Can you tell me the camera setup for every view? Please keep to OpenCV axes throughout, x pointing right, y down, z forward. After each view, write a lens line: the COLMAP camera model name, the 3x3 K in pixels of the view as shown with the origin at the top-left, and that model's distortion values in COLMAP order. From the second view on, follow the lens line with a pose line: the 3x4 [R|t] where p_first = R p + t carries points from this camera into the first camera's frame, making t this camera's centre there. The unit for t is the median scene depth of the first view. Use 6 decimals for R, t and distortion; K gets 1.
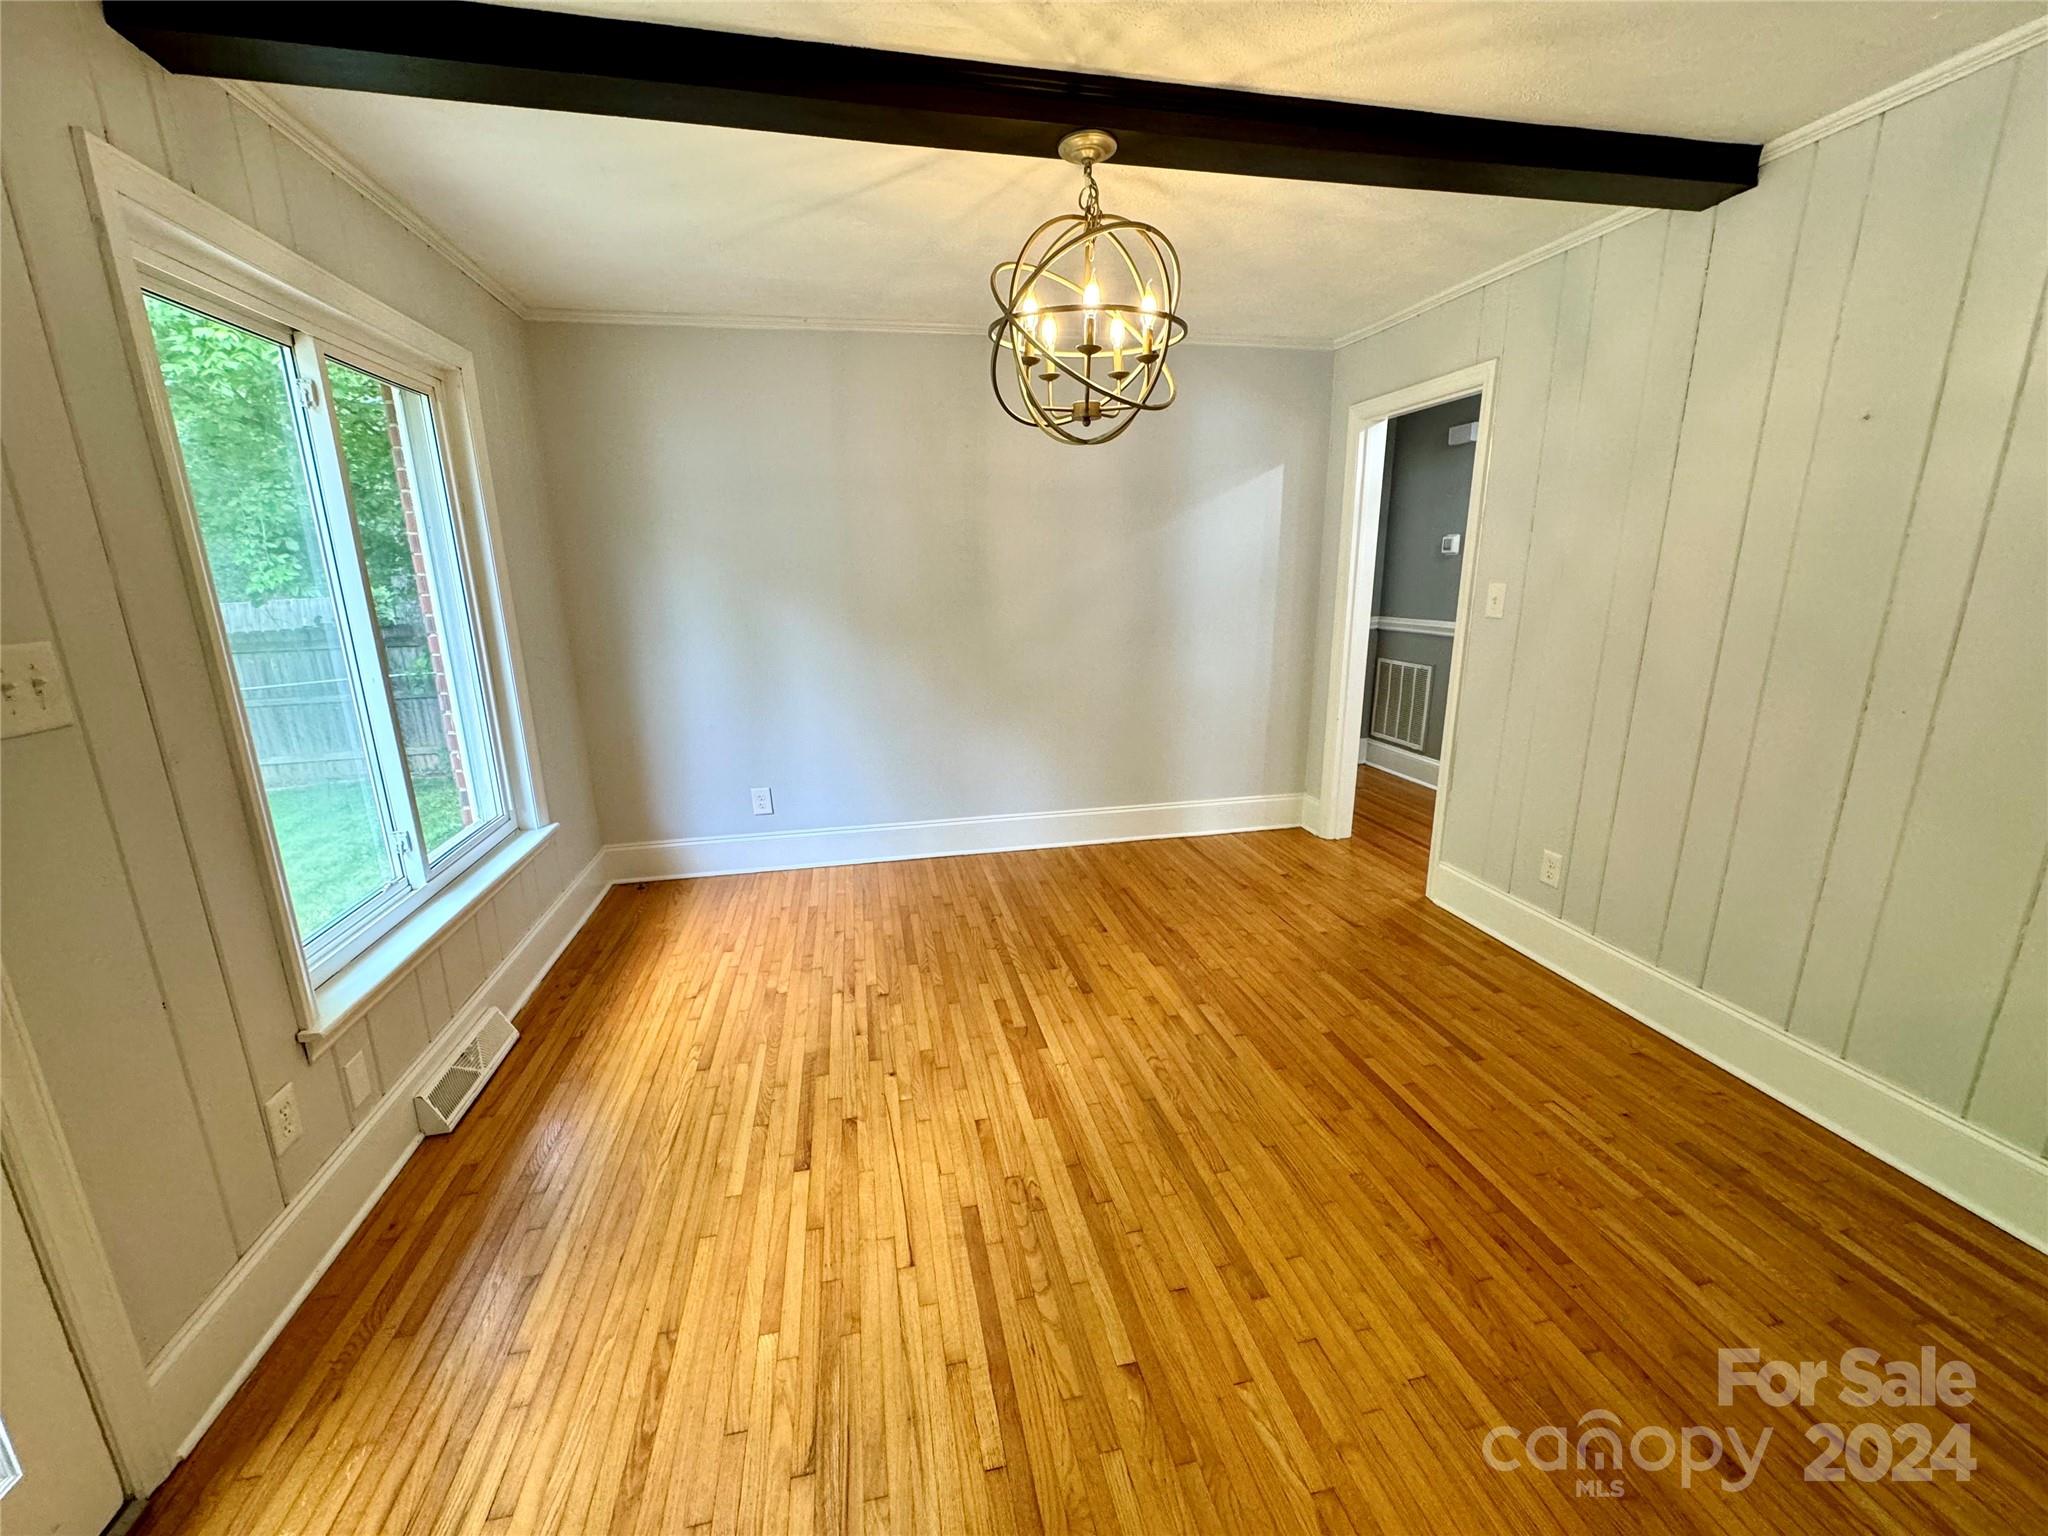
lens RADIAL K [[815.0, 0, 1022.2], [0, 815.0, 768.5], [0, 0, 1]] dist [-0.001847, 0.000033]
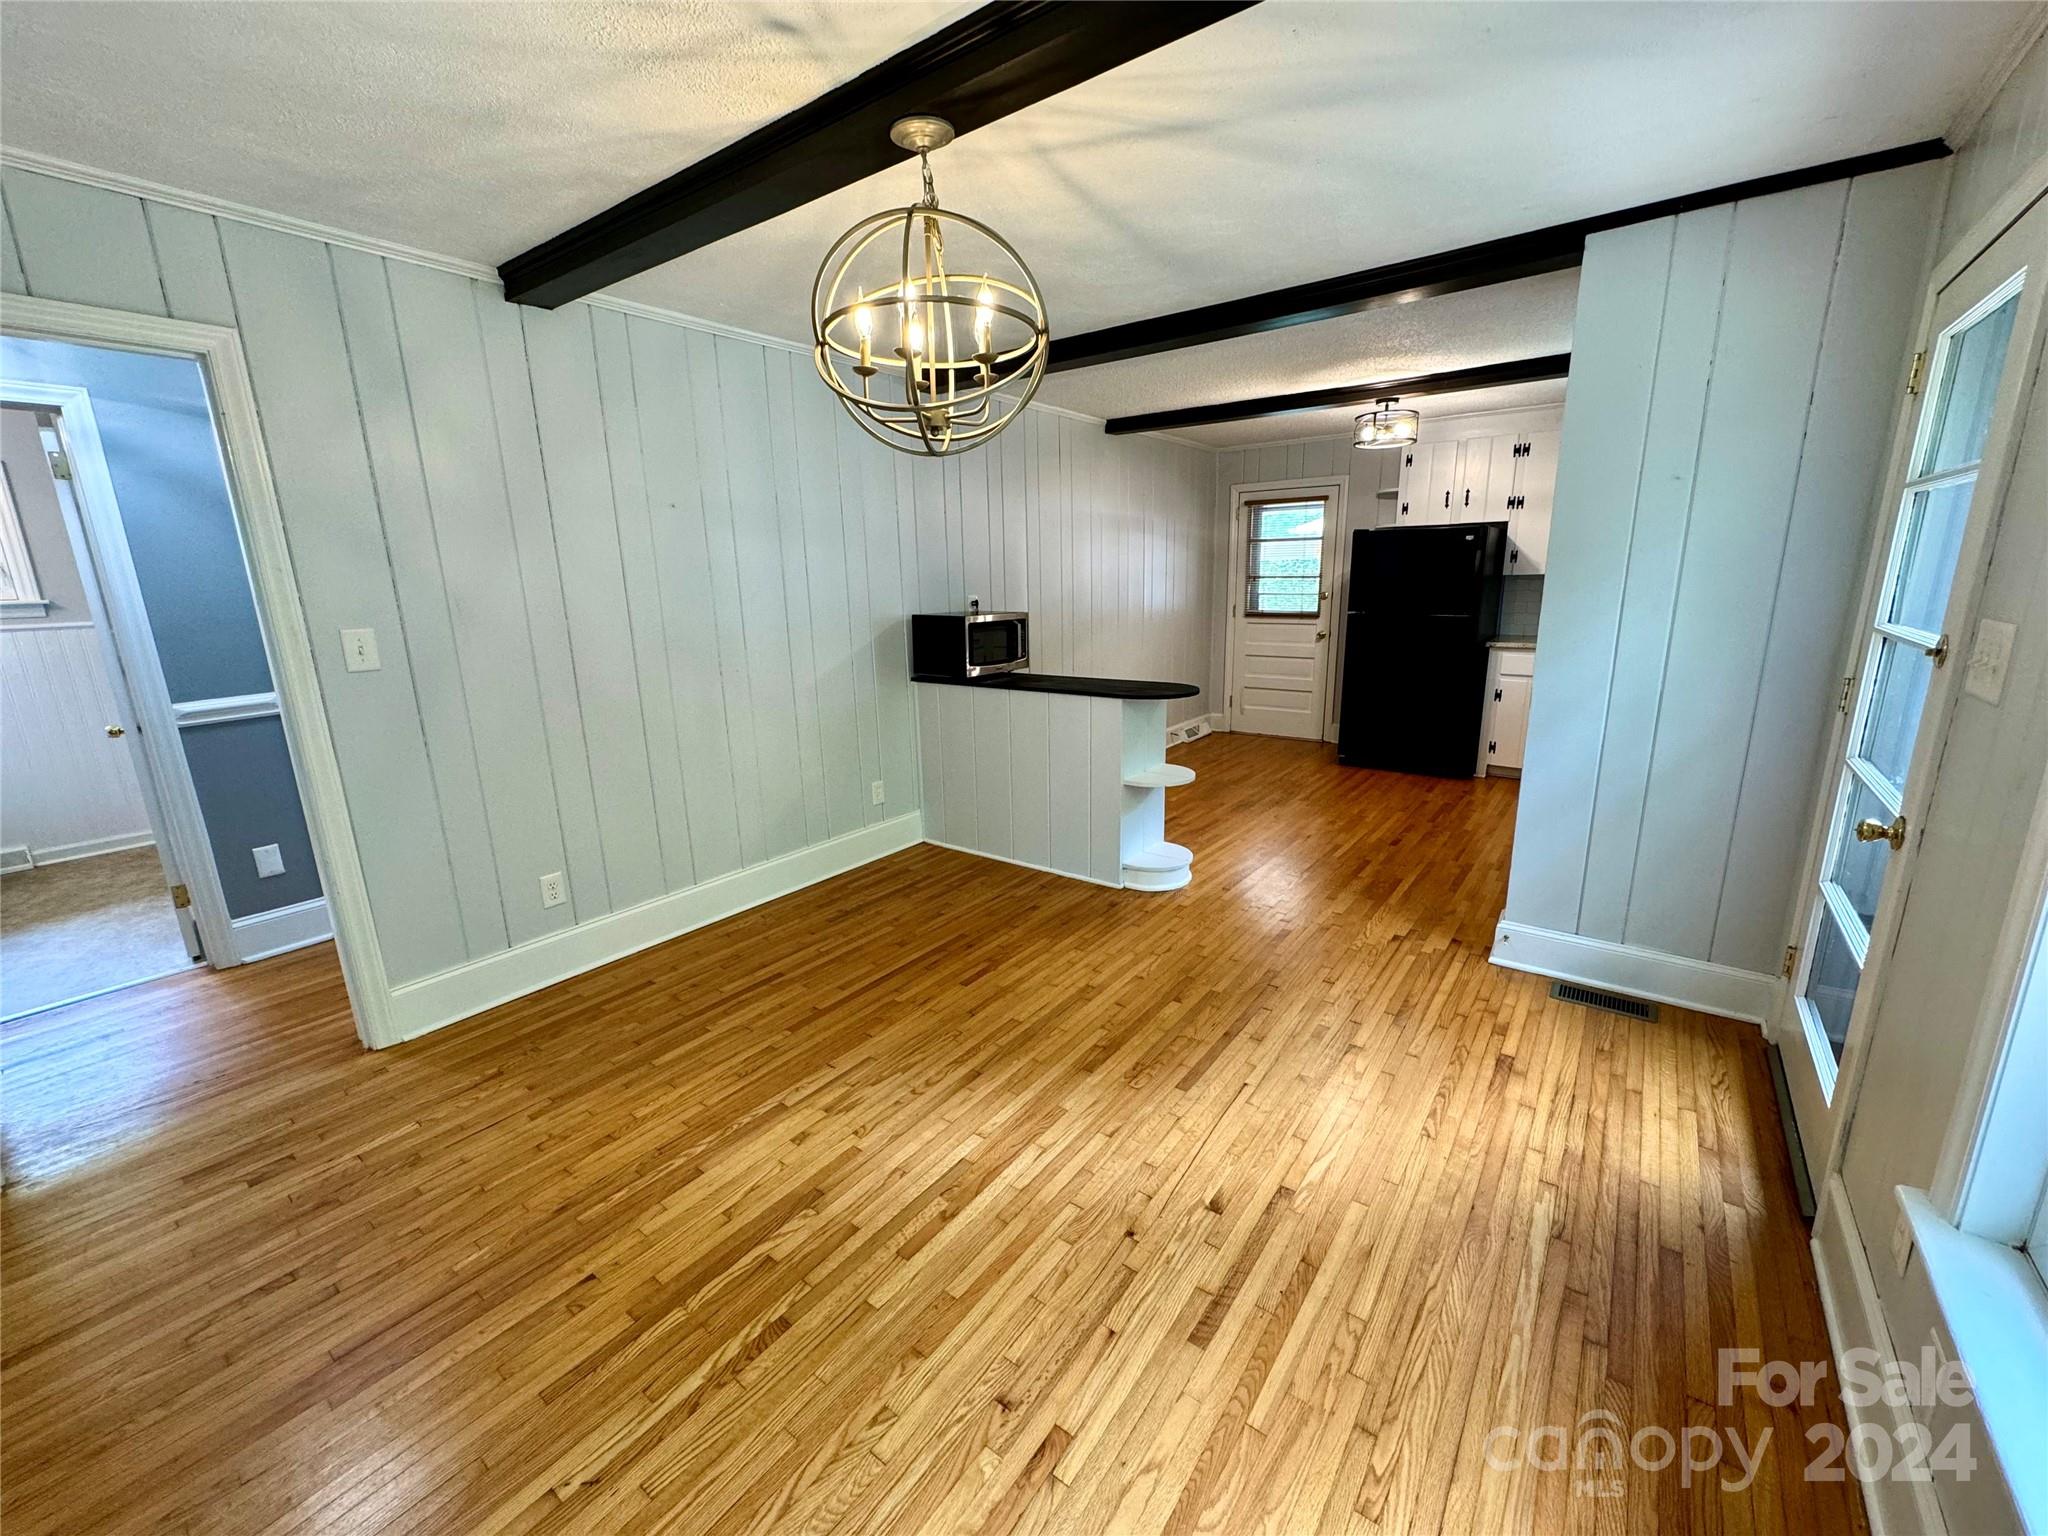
lens RADIAL K [[815.0, 0, 1016.9], [0, 815.0, 770.4], [0, 0, 1]] dist [-0.001847, 0.000033]
pose [[-0.652711, -0.149928, 0.742624, -0.589429], [0.215883, 0.902777, 0.372006, -0.331248], [-0.726198, 0.403132, -0.556885, 1.309768]]
